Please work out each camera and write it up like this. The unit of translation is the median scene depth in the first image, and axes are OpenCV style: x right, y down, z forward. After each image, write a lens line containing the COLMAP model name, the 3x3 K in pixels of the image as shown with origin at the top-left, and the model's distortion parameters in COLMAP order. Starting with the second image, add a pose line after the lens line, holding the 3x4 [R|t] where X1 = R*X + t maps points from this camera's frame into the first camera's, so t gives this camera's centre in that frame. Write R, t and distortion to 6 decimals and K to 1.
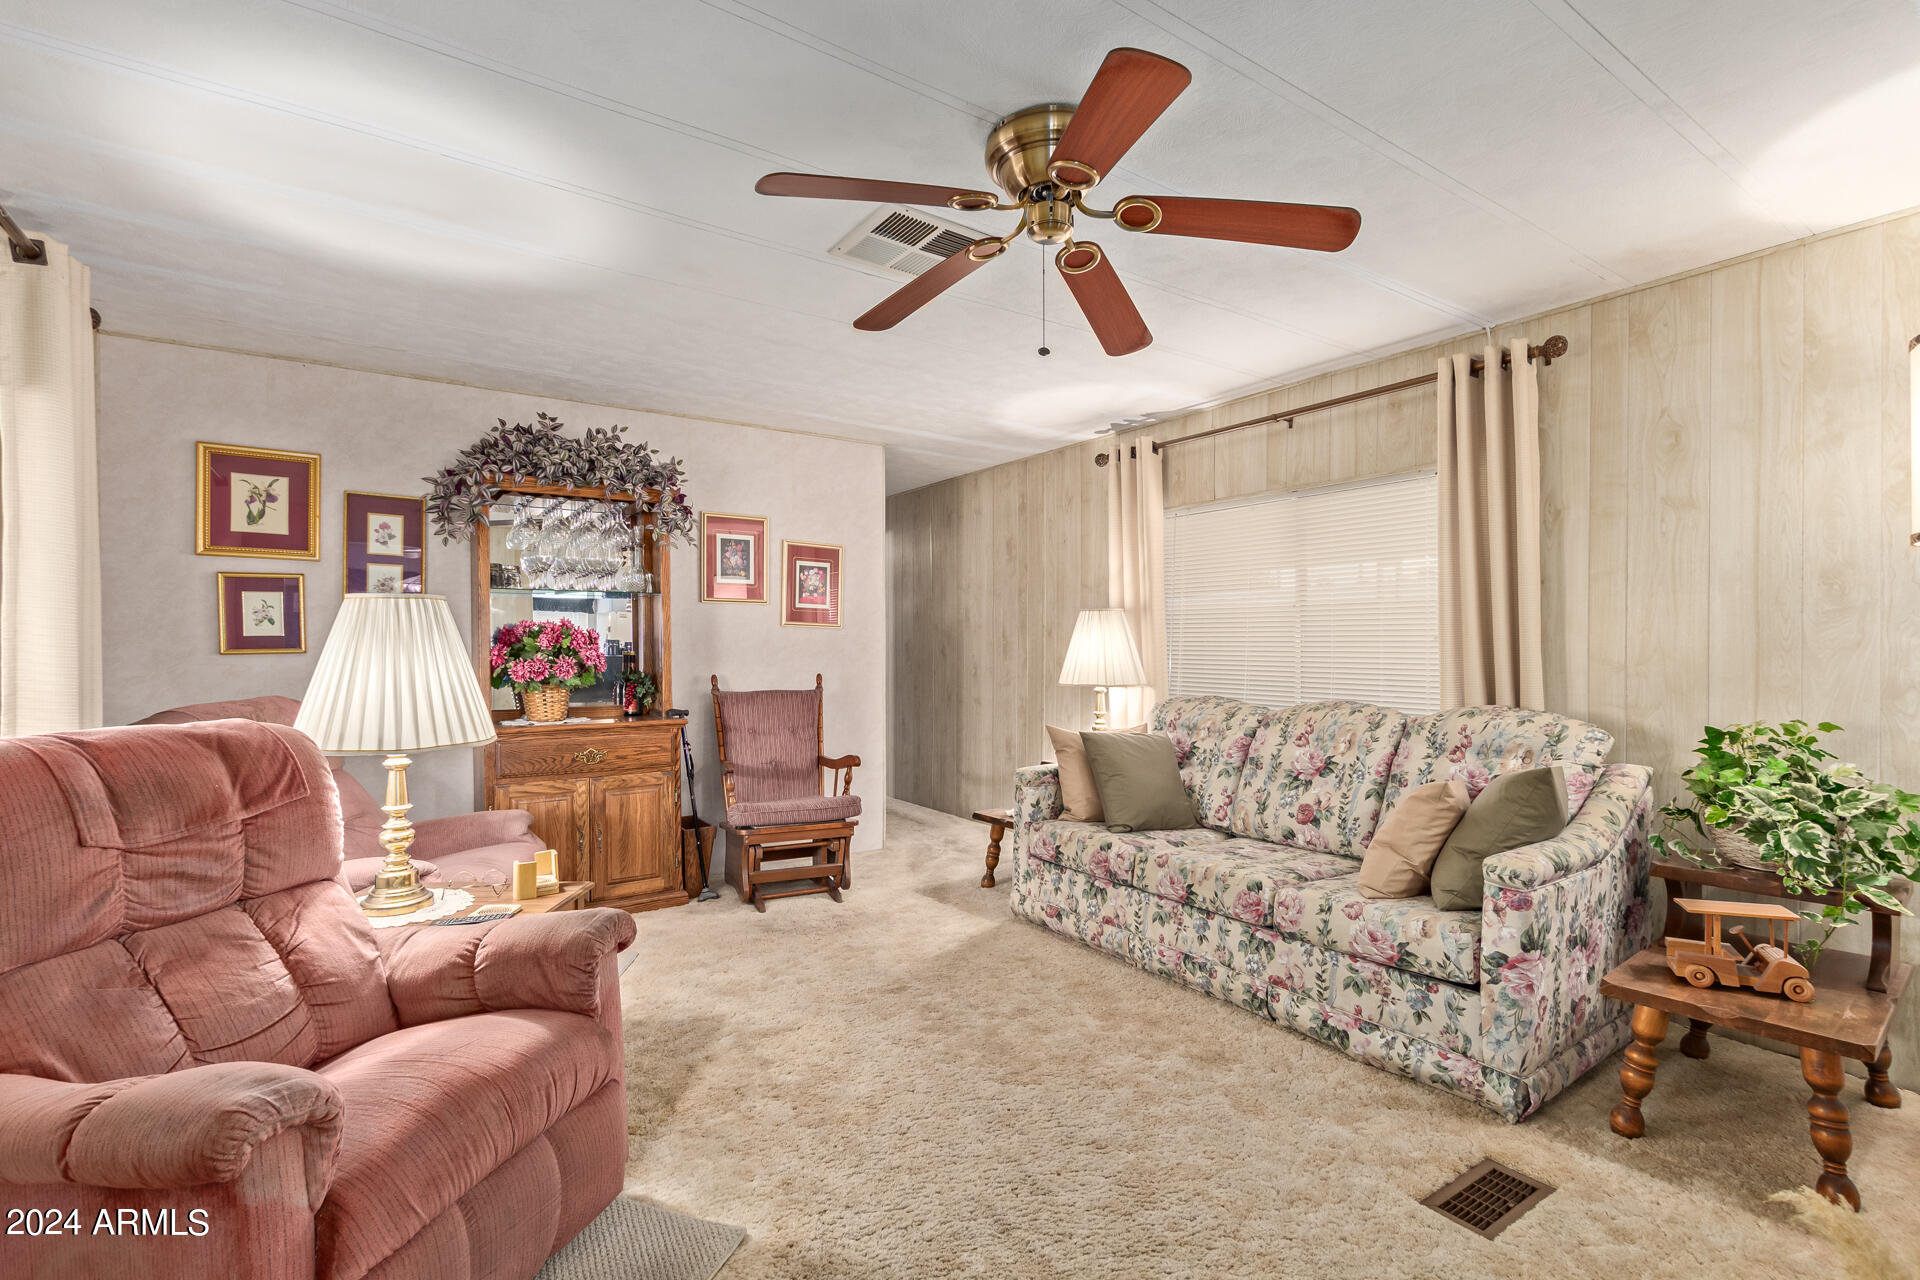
lens RADIAL K [[881.6, 0, 963.5], [0, 881.6, 649.4], [0, 0, 1]] dist [0.012758, -0.005740]
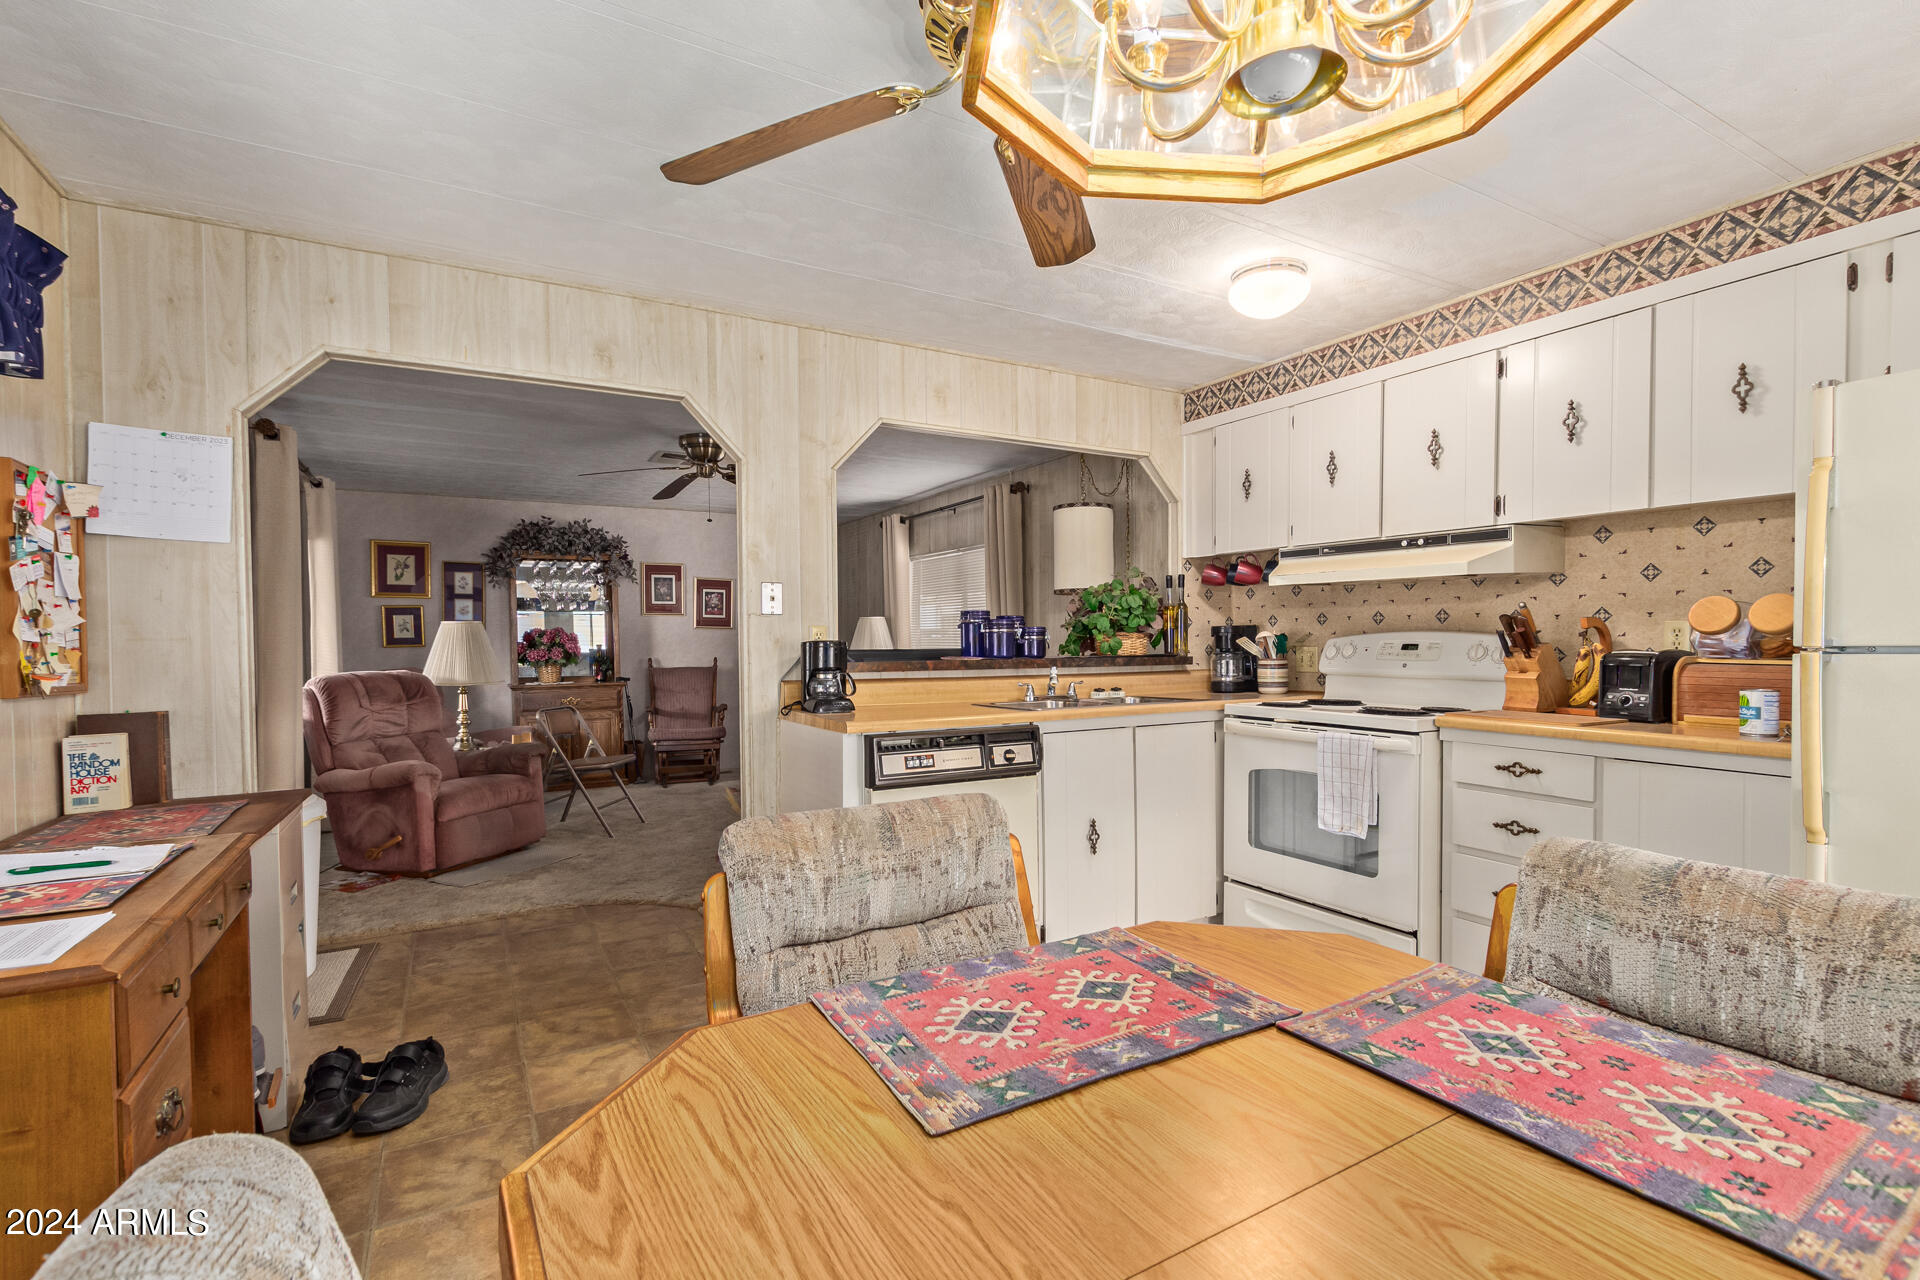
lens RADIAL K [[881.6, 0, 967.3], [0, 881.6, 655.9], [0, 0, 1]] dist [0.012758, -0.005740]
pose [[0.996508, -0.006563, -0.083236, 0.564880], [0.007916, 0.999842, 0.015941, 0.003131], [0.083118, -0.016544, 0.996402, -0.780006]]
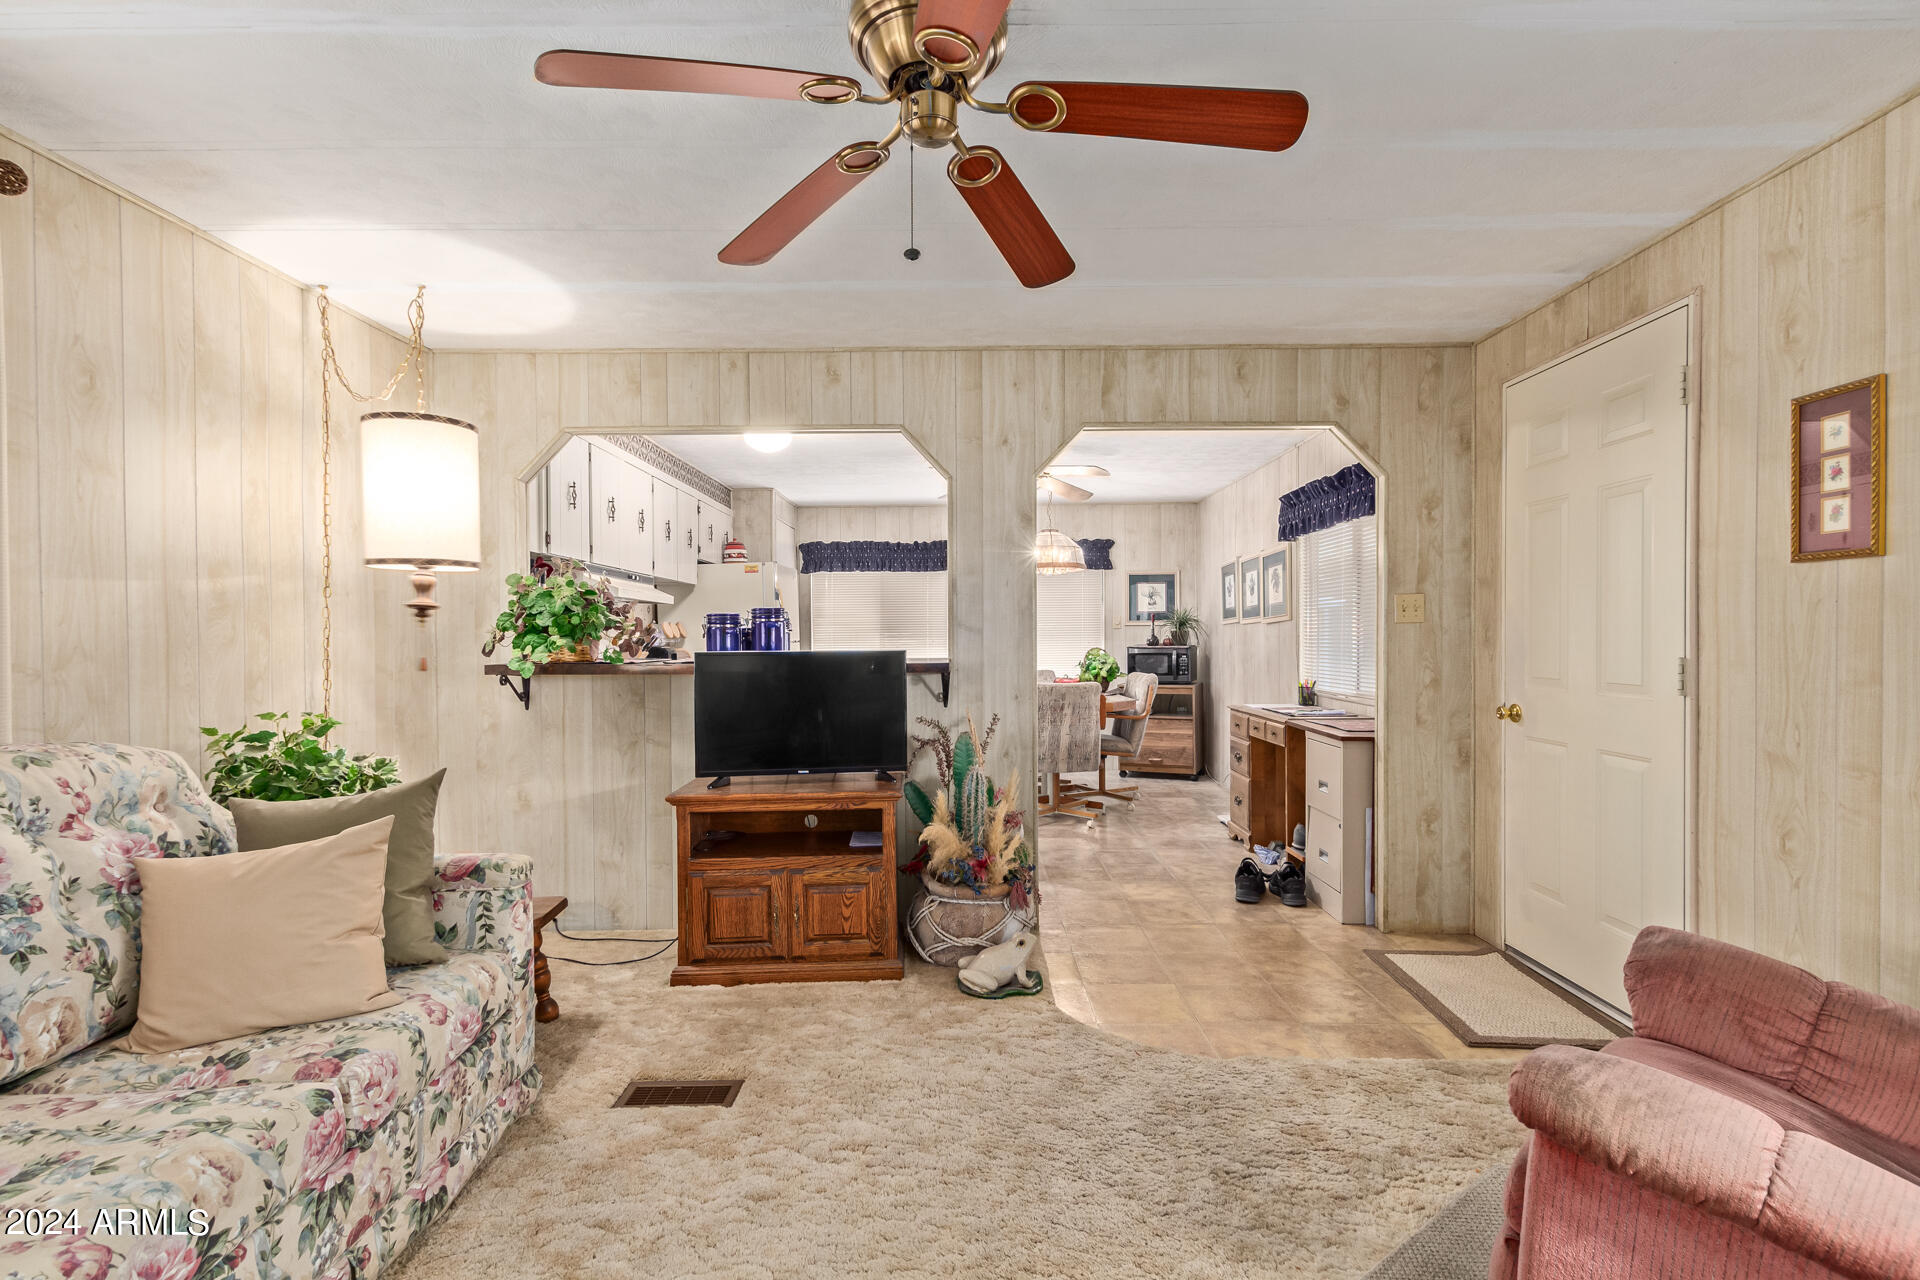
lens RADIAL K [[881.6, 0, 967.3], [0, 881.6, 642.1], [0, 0, 1]] dist [0.012758, -0.005740]
pose [[-0.823598, -0.000854, 0.567173, -0.212906], [0.007013, 0.999907, 0.011689, -0.006707], [-0.567131, 0.013604, -0.823515, 0.902300]]
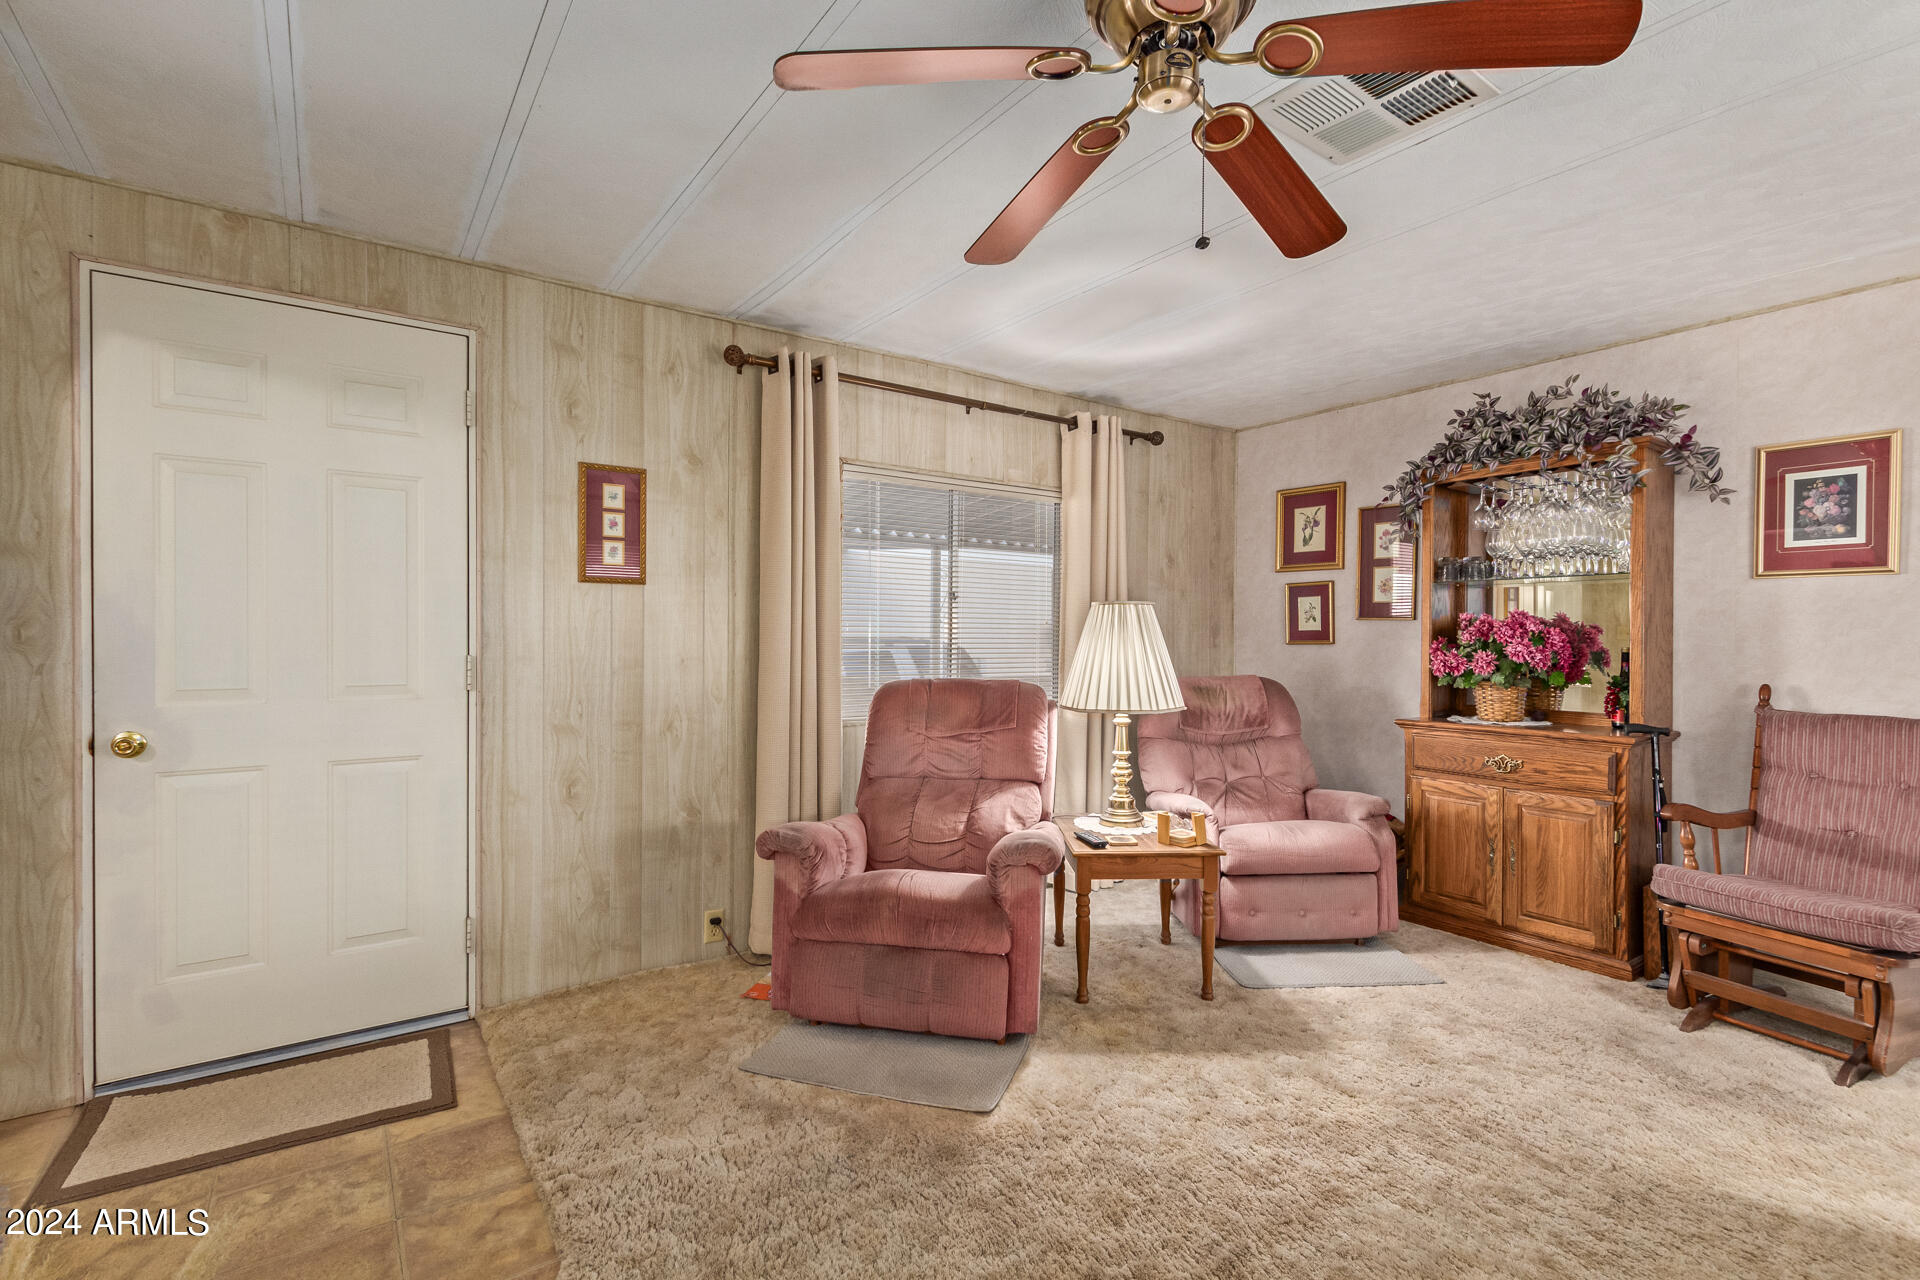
lens RADIAL K [[881.6, 0, 965.4], [0, 881.6, 642.3], [0, 0, 1]] dist [0.012758, -0.005740]
pose [[0.018700, 0.010172, -0.999773, 0.467400], [-0.009563, 0.999904, 0.009995, -0.005571], [0.999779, 0.009374, 0.018795, 0.444206]]
